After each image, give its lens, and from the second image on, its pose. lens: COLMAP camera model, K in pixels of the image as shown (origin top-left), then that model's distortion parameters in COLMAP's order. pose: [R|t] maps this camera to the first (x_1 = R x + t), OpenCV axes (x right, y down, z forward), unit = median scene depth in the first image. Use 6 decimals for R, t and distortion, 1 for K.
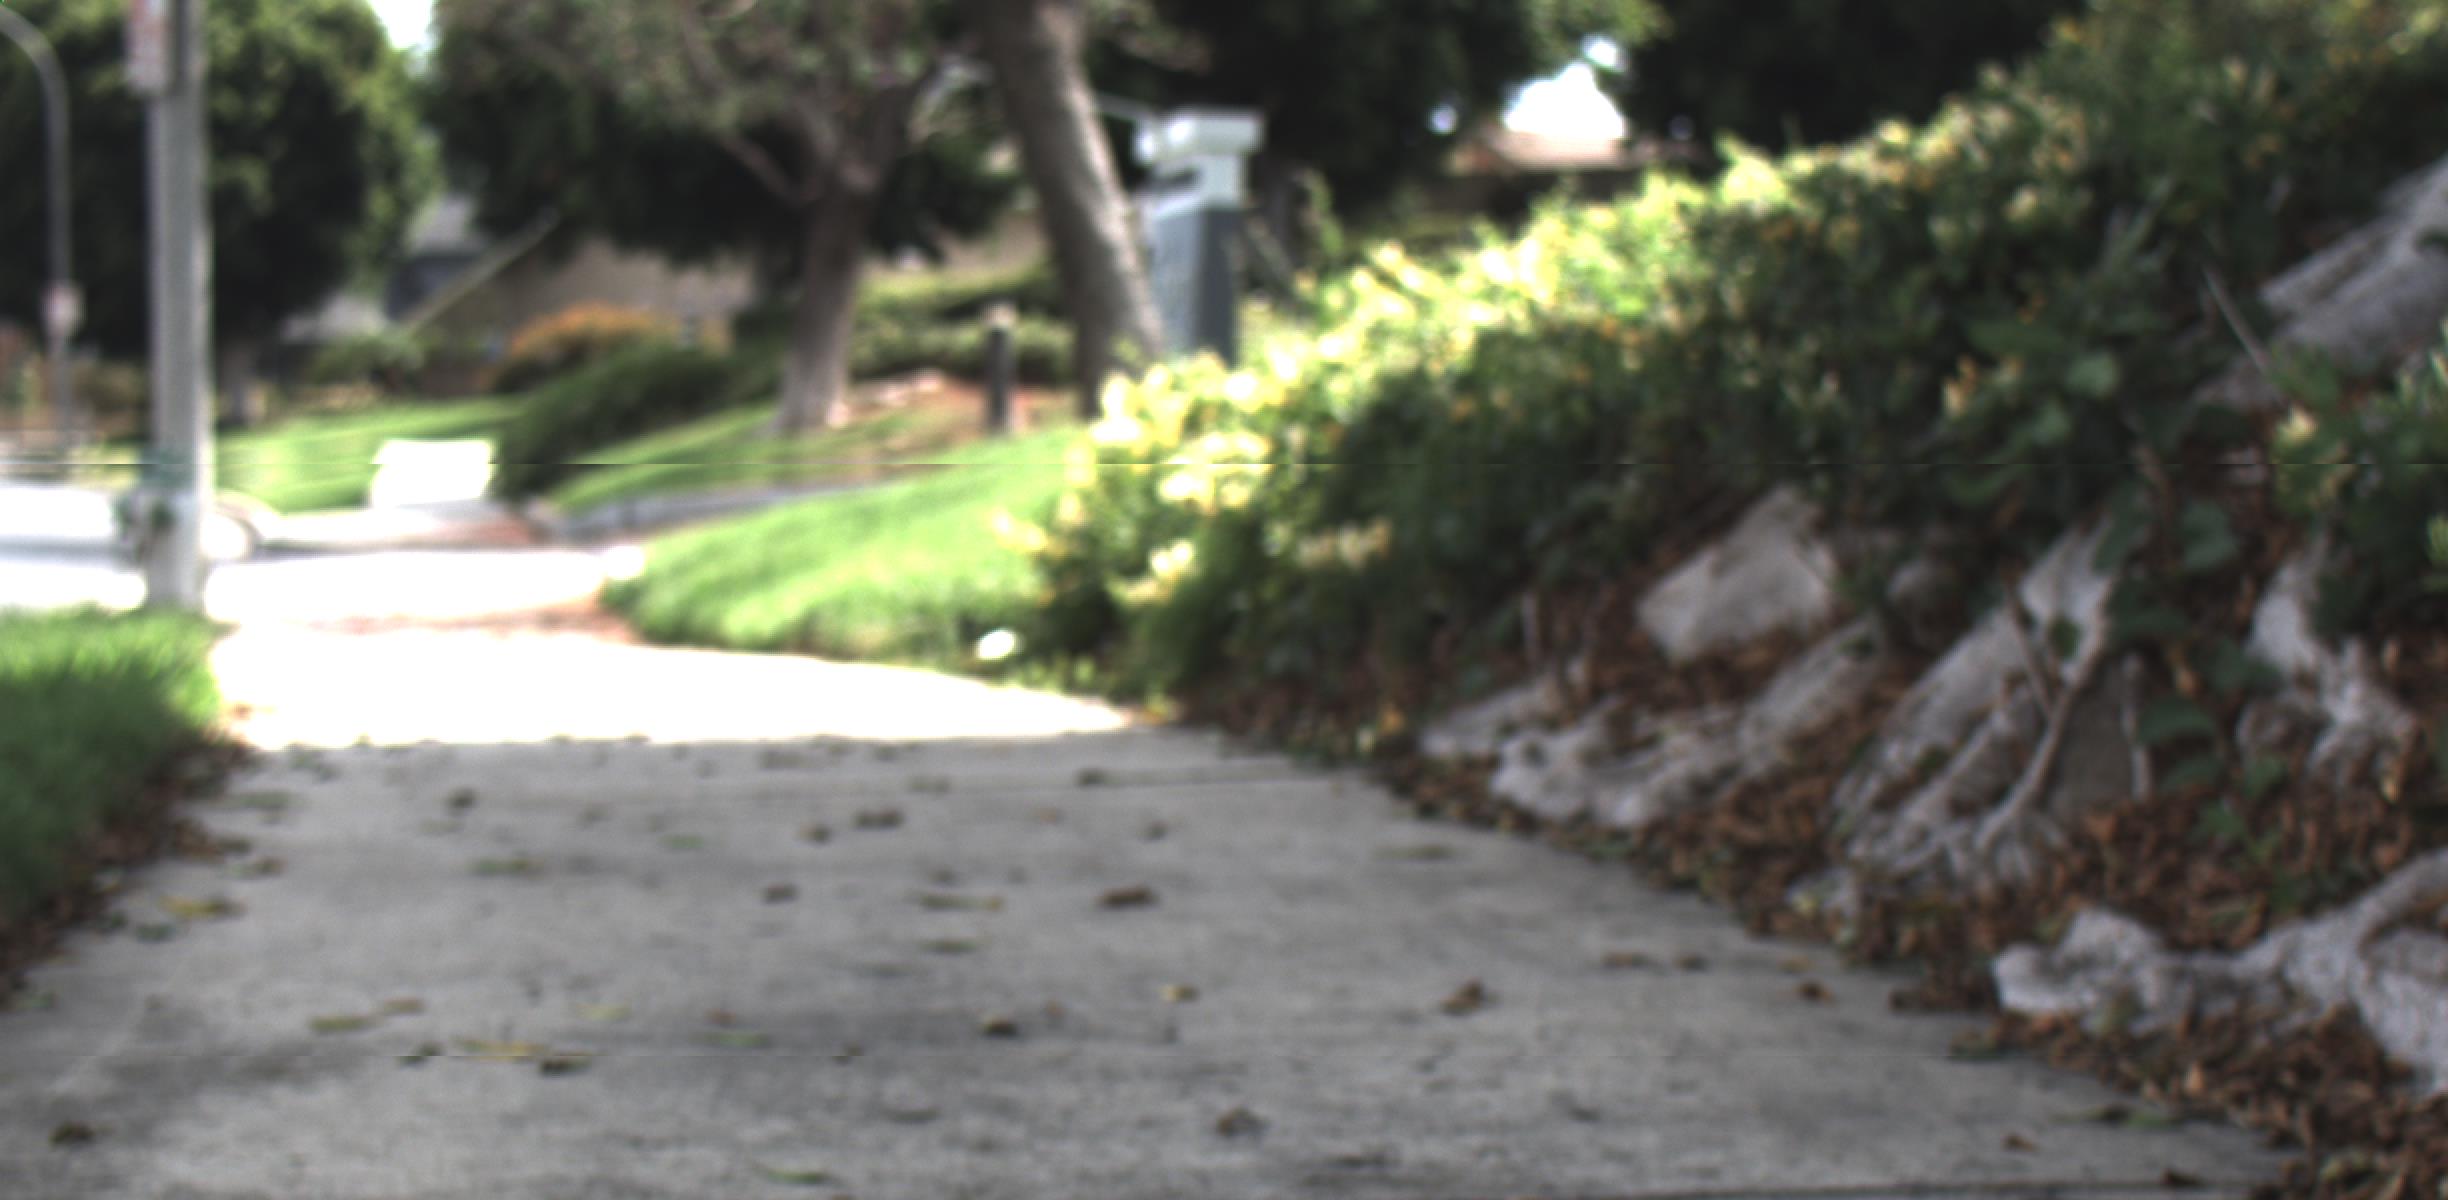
lens RADIAL K [[4791.7, 0, 1223.9], [0, 4791.7, 966.2], [0, 0, 1]] dist [-0.128483, 1.428515]
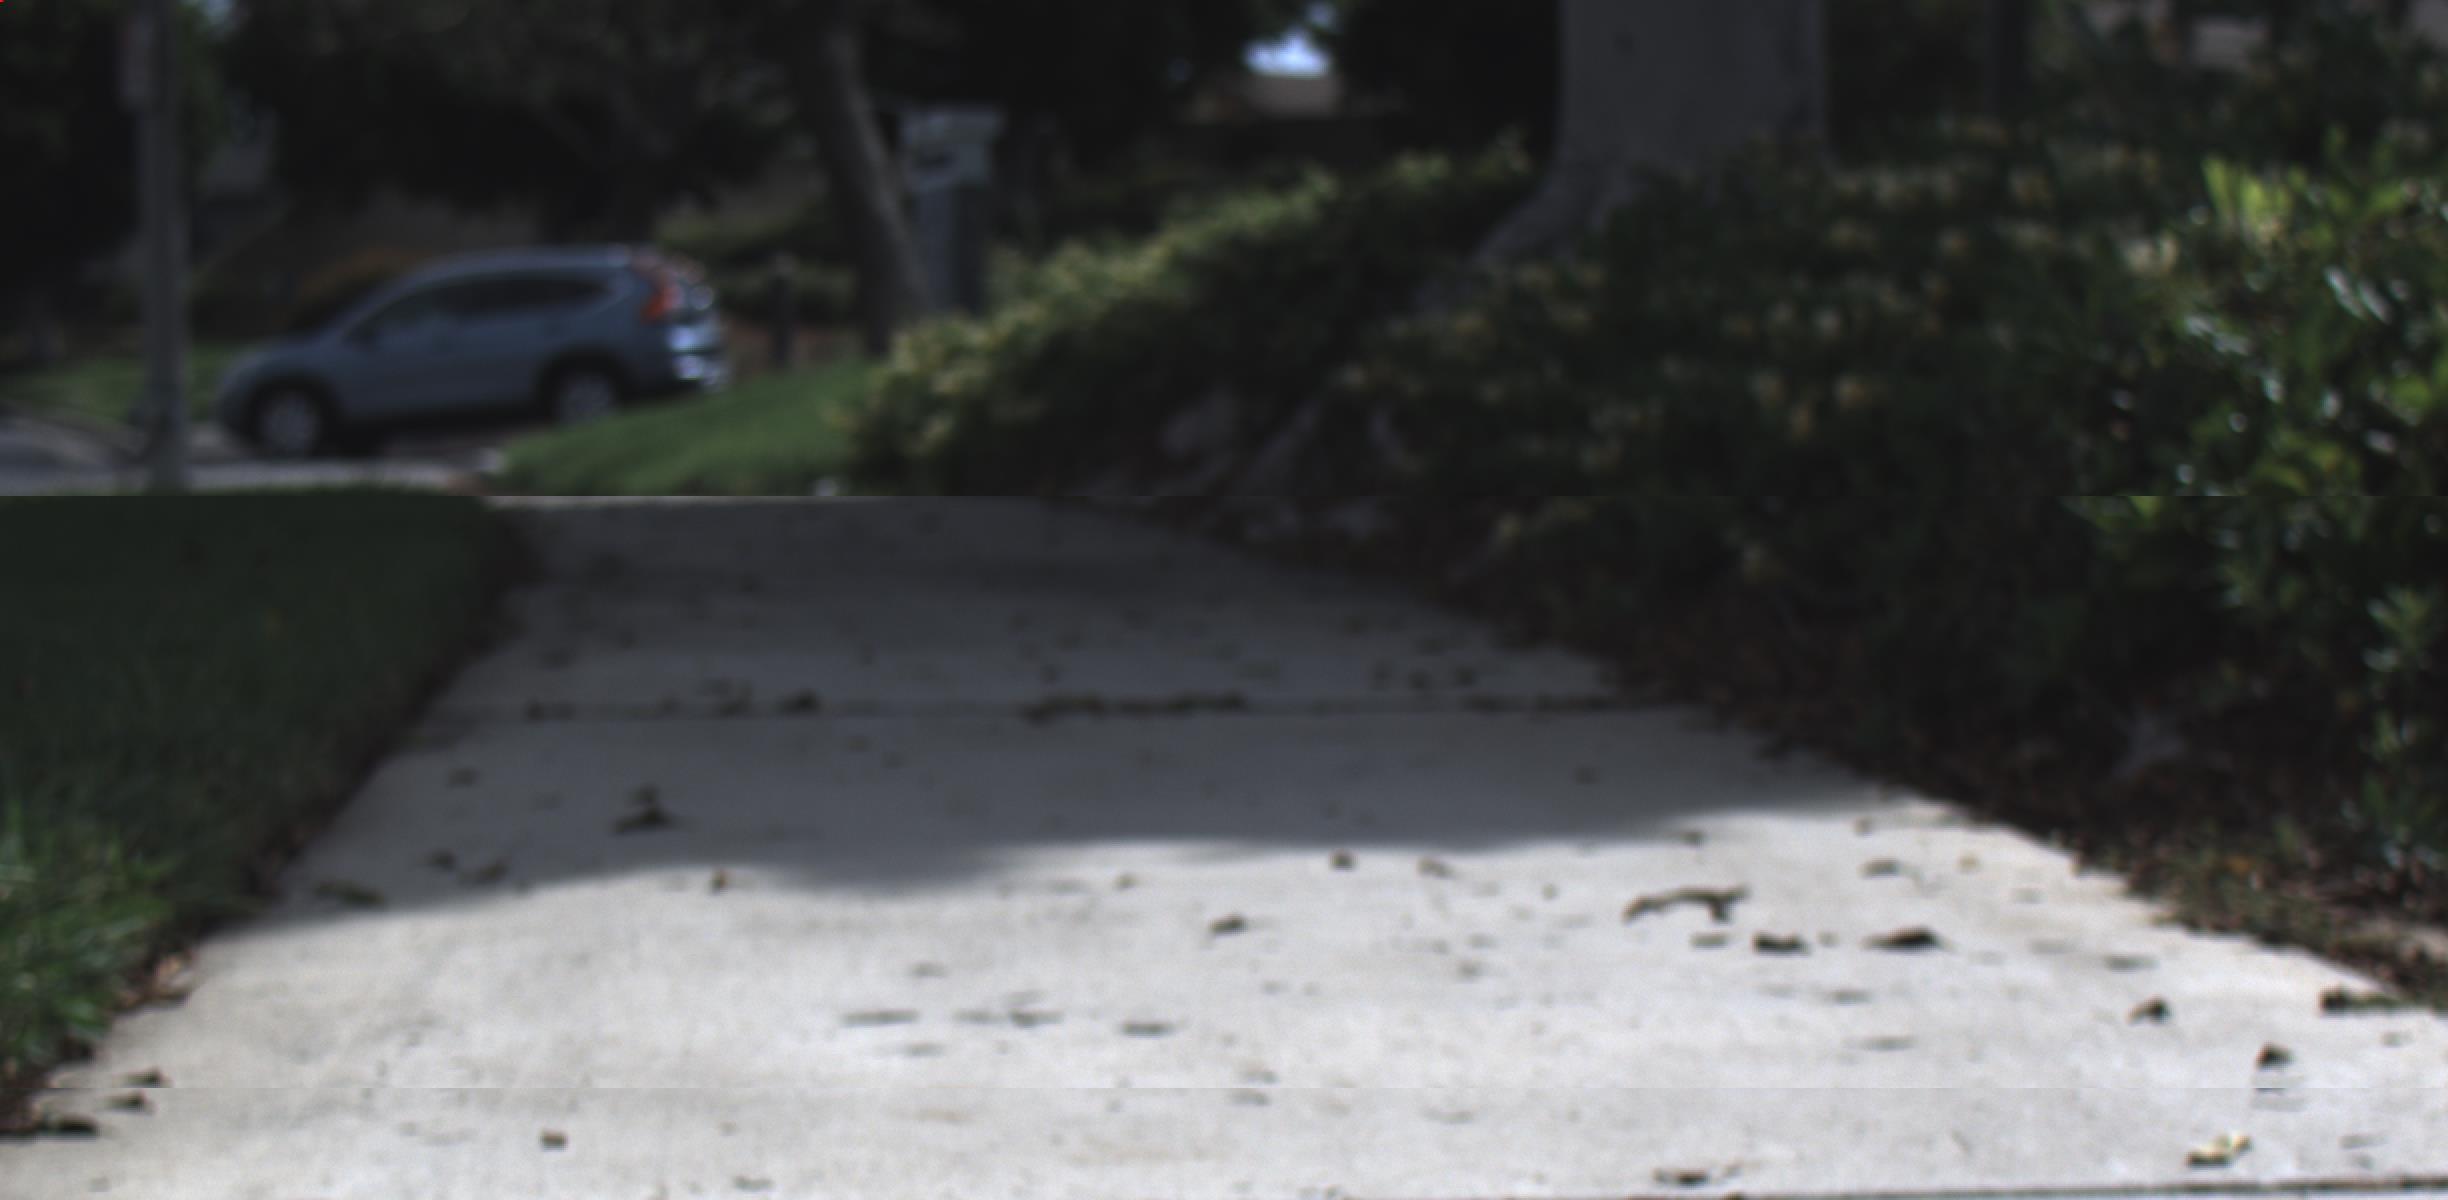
lens RADIAL K [[4791.7, 0, 1223.9], [0, 4791.7, 966.2], [0, 0, 1]] dist [-0.128483, 1.428515]
pose [[0.998721, -0.013179, 0.048821, 0.000966], [0.012503, 0.999822, 0.014133, 0.017683], [-0.048999, -0.013505, 0.998708, -0.152717]]
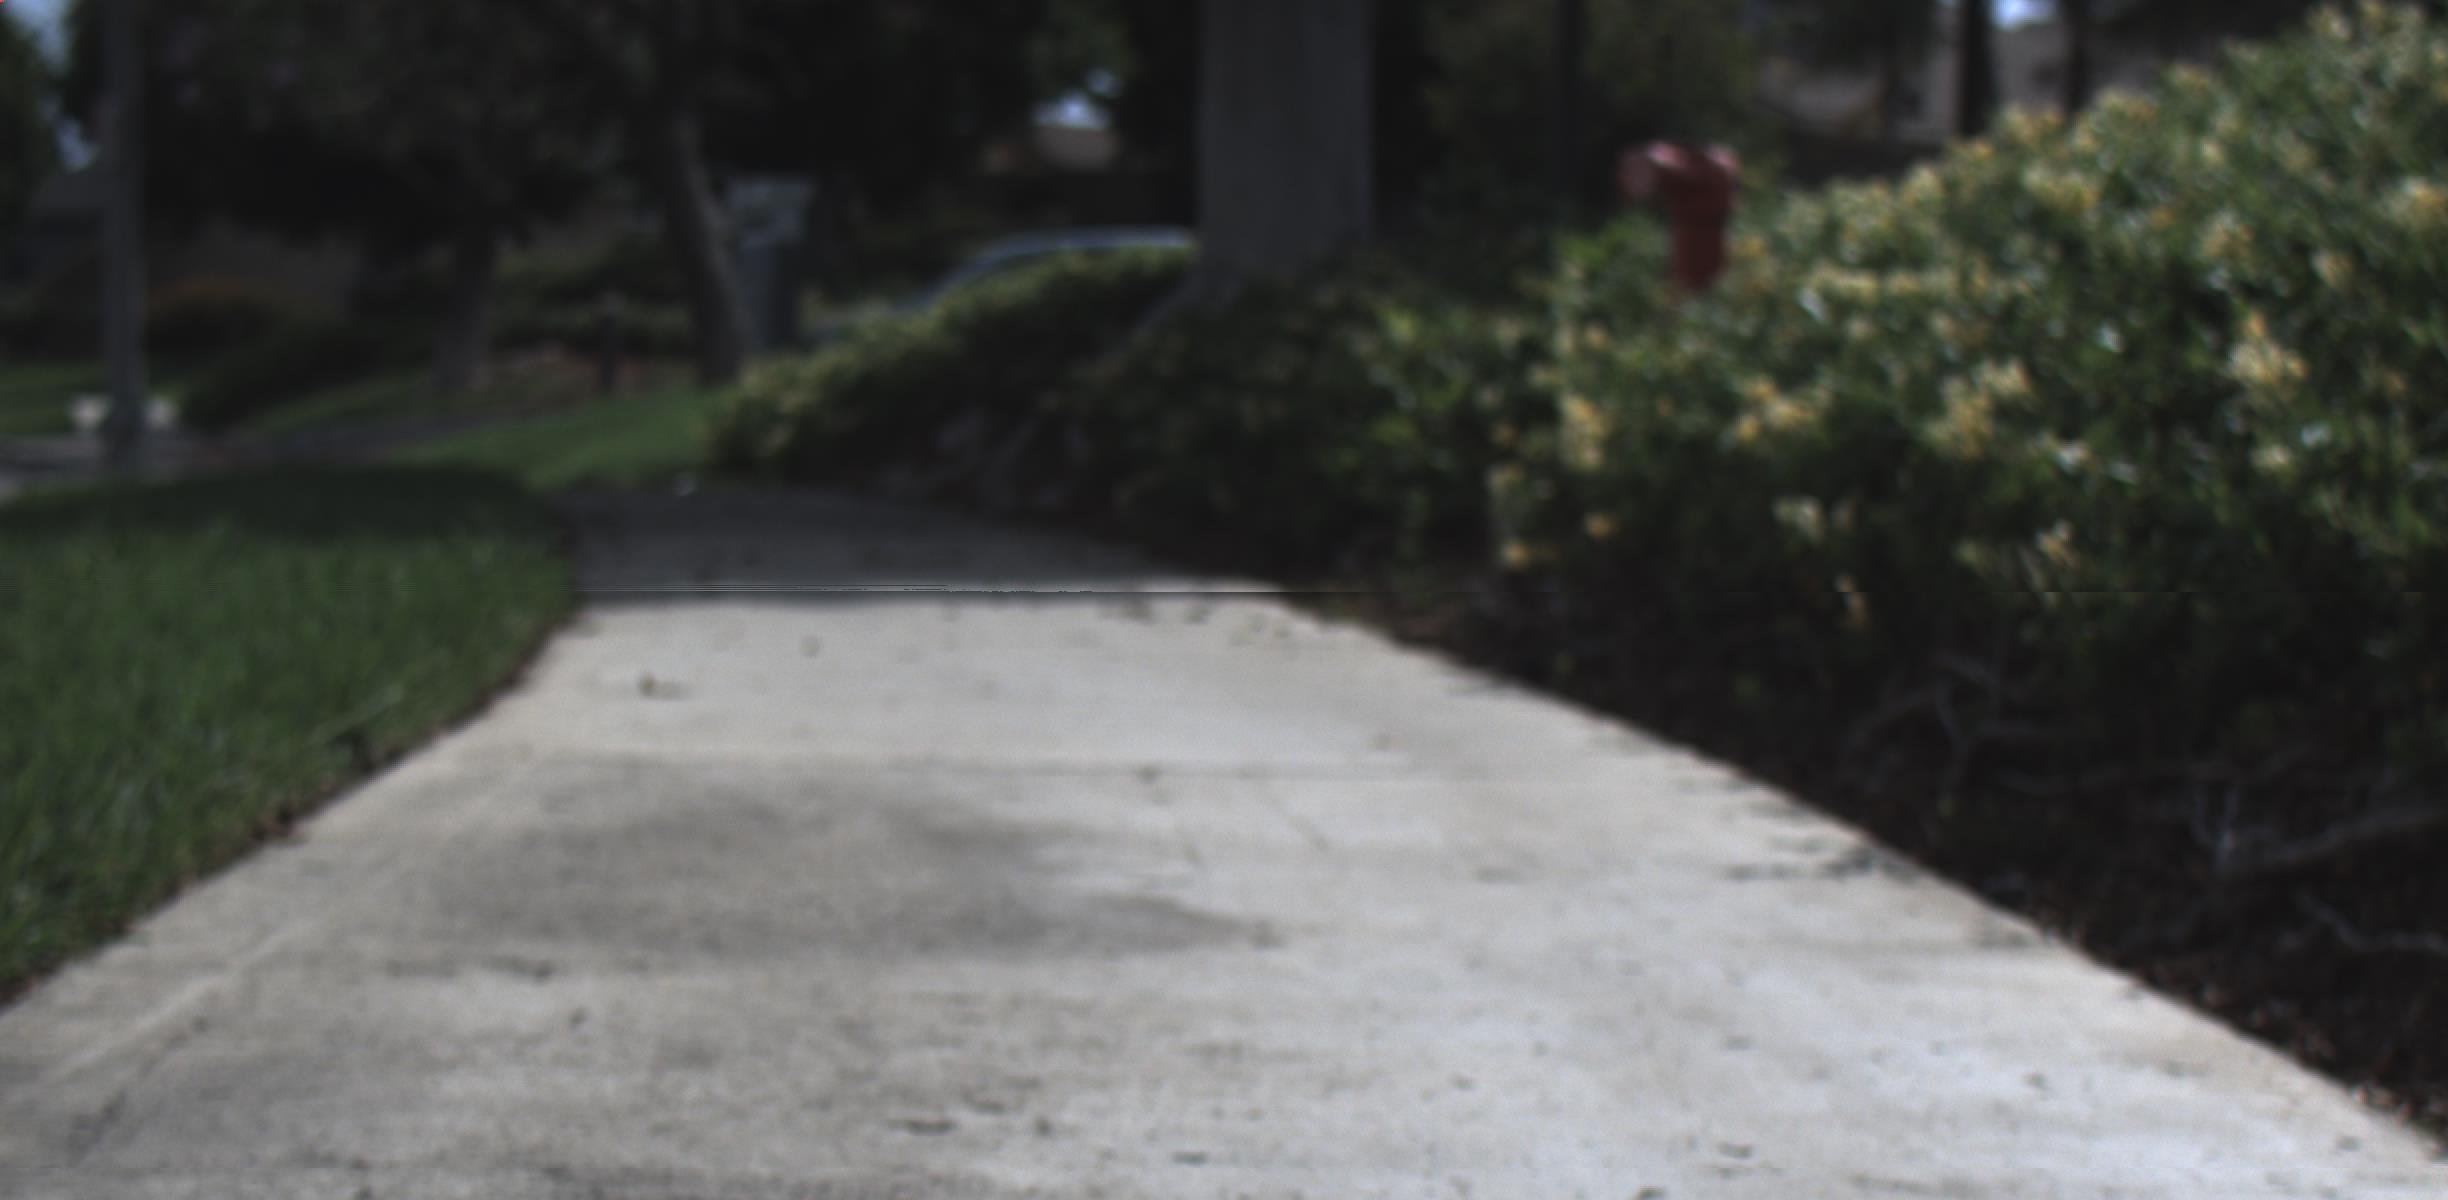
lens RADIAL K [[4791.7, 0, 1223.9], [0, 4791.7, 966.2], [0, 0, 1]] dist [-0.128483, 1.428515]
pose [[0.995556, 0.000270, 0.094169, -0.003008], [-0.000867, 0.999980, 0.006301, 0.034316], [-0.094166, -0.006355, 0.995536, -0.295153]]
